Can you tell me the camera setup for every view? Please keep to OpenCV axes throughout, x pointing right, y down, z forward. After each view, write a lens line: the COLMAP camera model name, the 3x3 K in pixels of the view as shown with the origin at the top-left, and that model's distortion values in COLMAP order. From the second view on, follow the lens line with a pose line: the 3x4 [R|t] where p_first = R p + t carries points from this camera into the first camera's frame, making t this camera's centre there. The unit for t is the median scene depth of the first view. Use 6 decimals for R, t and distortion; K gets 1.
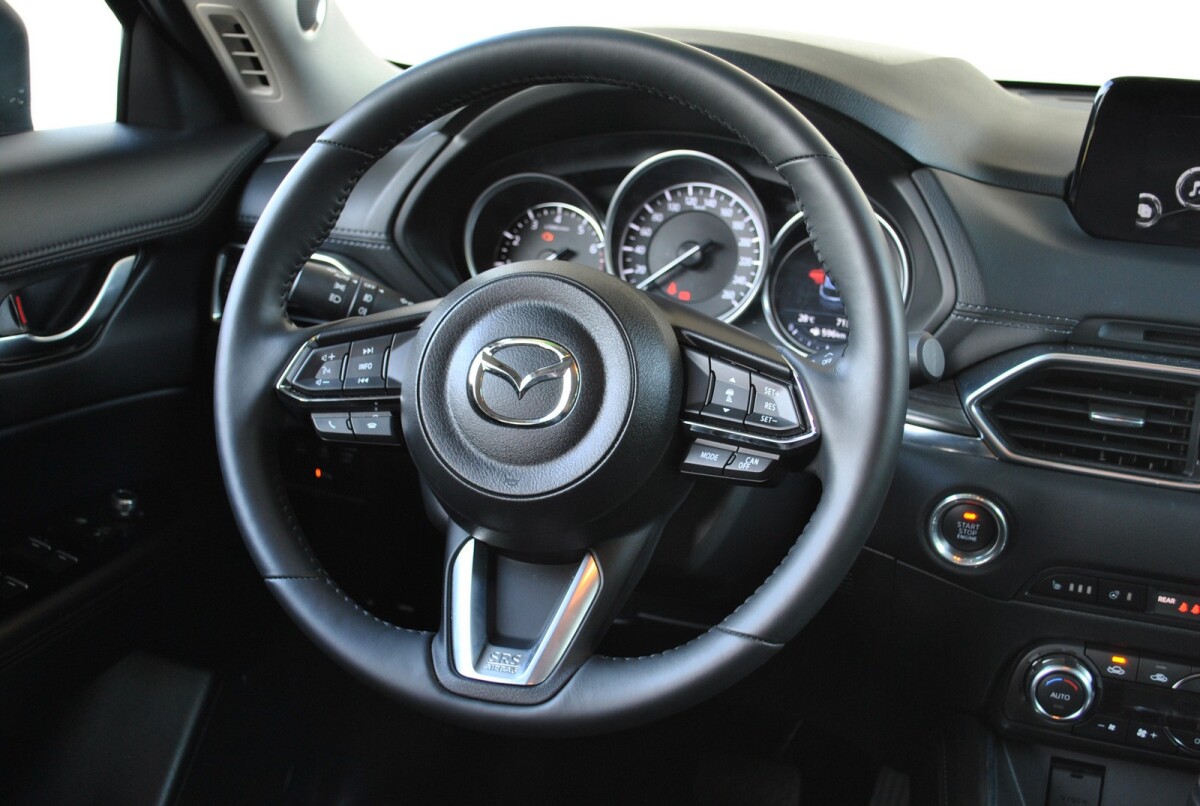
lens RADIAL K [[1440.0, 0, 600.0], [0, 1440.0, 403.0], [0, 0, 1]] dist [-0.024151, -0.005421]
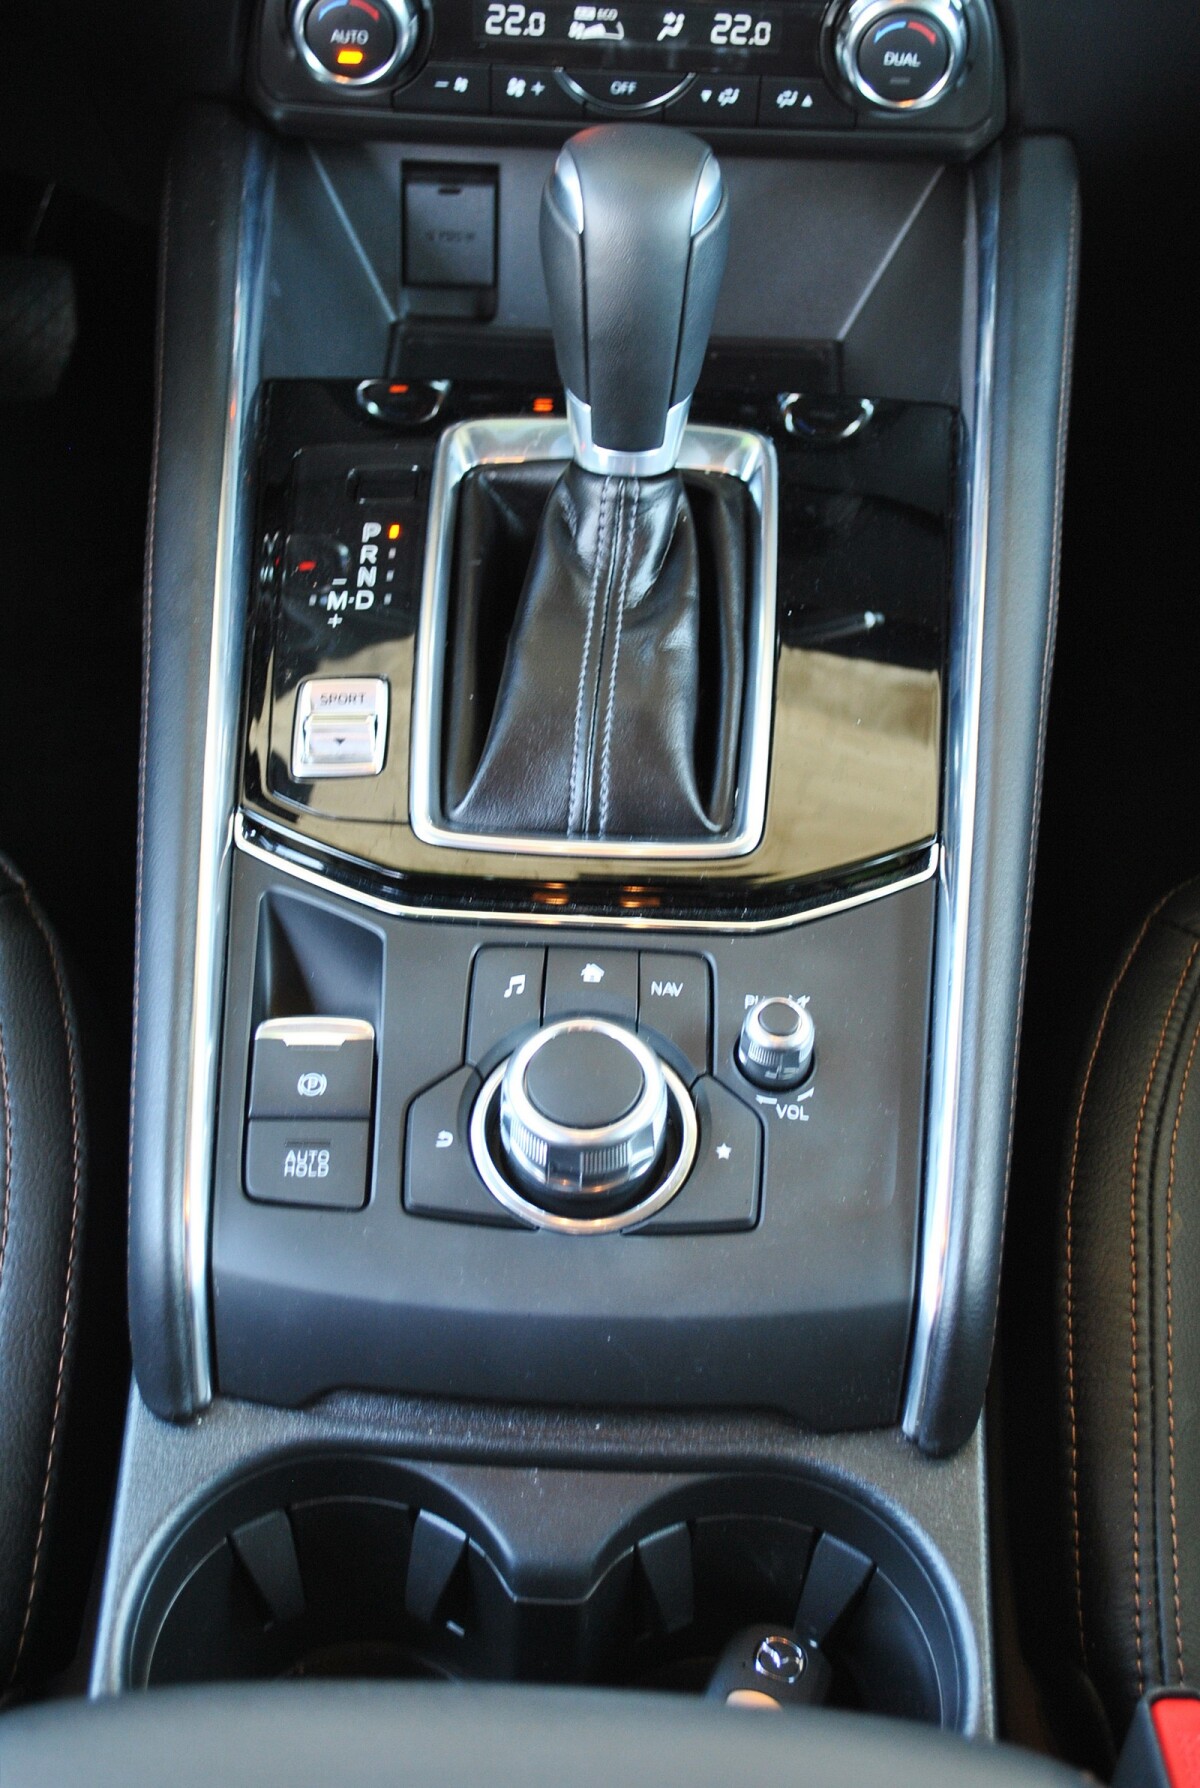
lens RADIAL K [[2441.2, 0, 600.0], [0, 2441.2, 894.0], [0, 0, 1]] dist [-0.015994, -0.033812]
pose [[0.962262, -0.207756, 0.175752, 0.190190], [0.098072, 0.867216, 0.488179, 0.054916], [-0.253837, -0.452520, 0.854864, 0.100811]]
